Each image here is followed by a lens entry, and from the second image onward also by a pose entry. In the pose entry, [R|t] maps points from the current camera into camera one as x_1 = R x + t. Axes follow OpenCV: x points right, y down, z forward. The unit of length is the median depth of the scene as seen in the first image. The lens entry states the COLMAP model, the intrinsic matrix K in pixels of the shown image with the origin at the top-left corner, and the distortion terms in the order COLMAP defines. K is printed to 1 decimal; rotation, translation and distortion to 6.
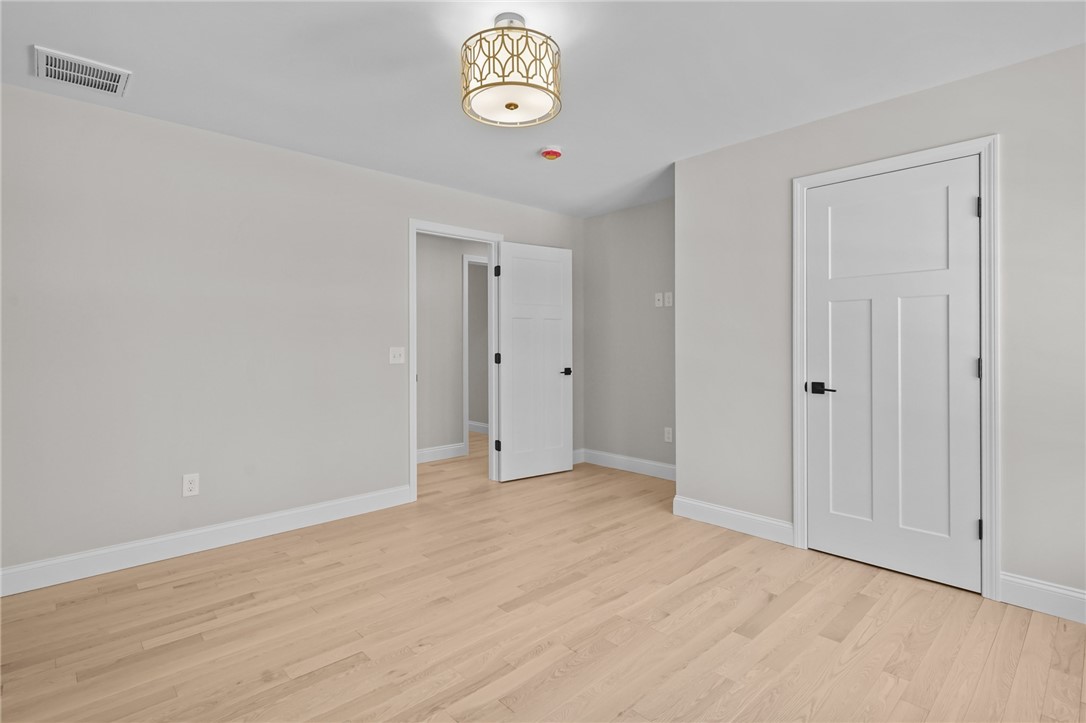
lens RADIAL K [[526.6, 0, 539.9], [0, 526.6, 344.1], [0, 0, 1]] dist [0.000212, -0.000657]
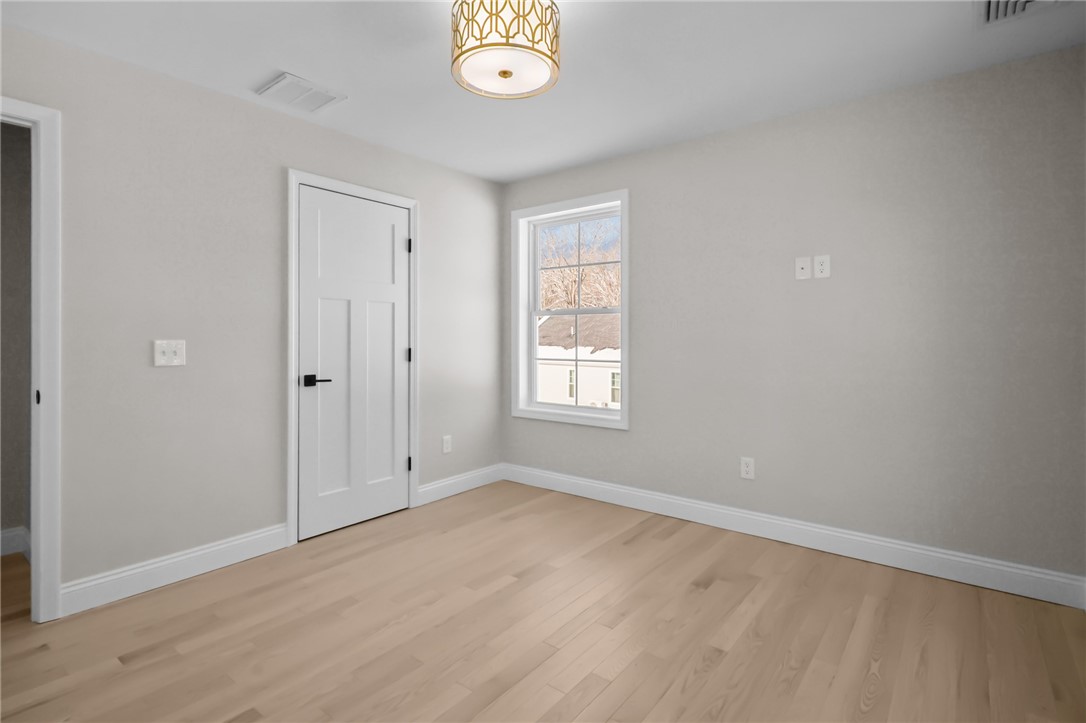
lens RADIAL K [[509.6, 0, 544.4], [0, 509.6, 345.1], [0, 0, 1]] dist [-0.006050, -0.000196]
pose [[-0.114825, 0.006741, 0.993363, -0.622554], [0.020931, 0.999771, -0.004365, 0.033185], [-0.993165, 0.020291, -0.114940, 0.778563]]
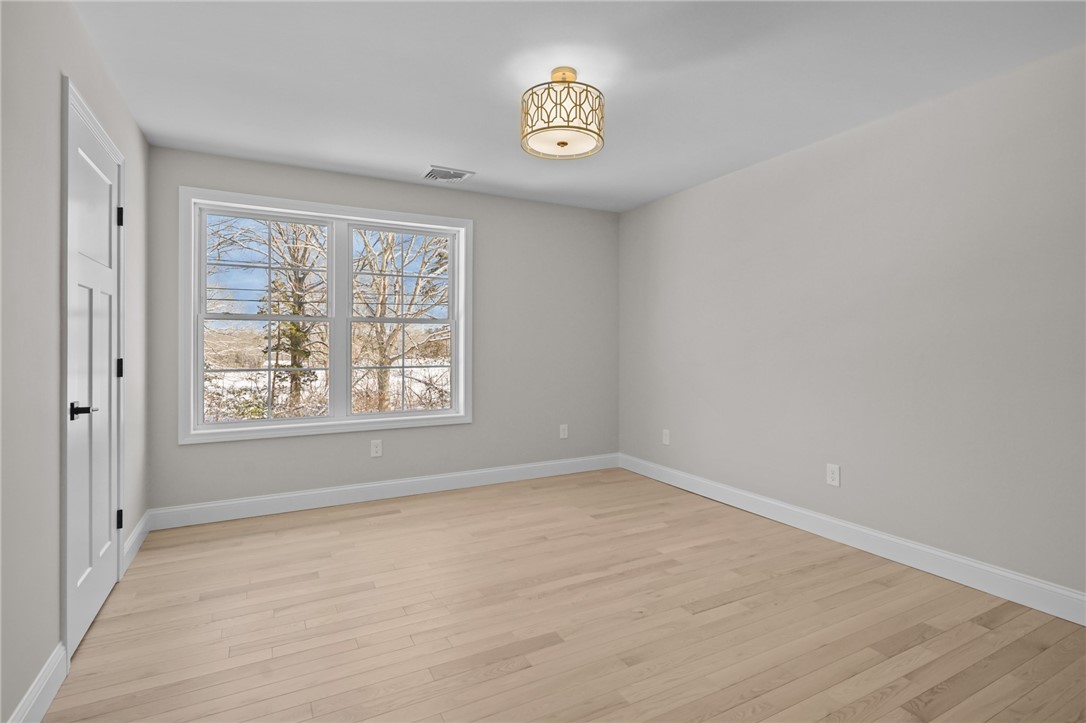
lens RADIAL K [[526.6, 0, 539.9], [0, 526.6, 344.1], [0, 0, 1]] dist [0.000212, -0.000657]
pose [[-0.964330, 0.003784, 0.264675, -0.262173], [0.003297, 0.999992, -0.002286, 0.003338], [-0.264682, -0.001332, -0.964335, 1.766273]]
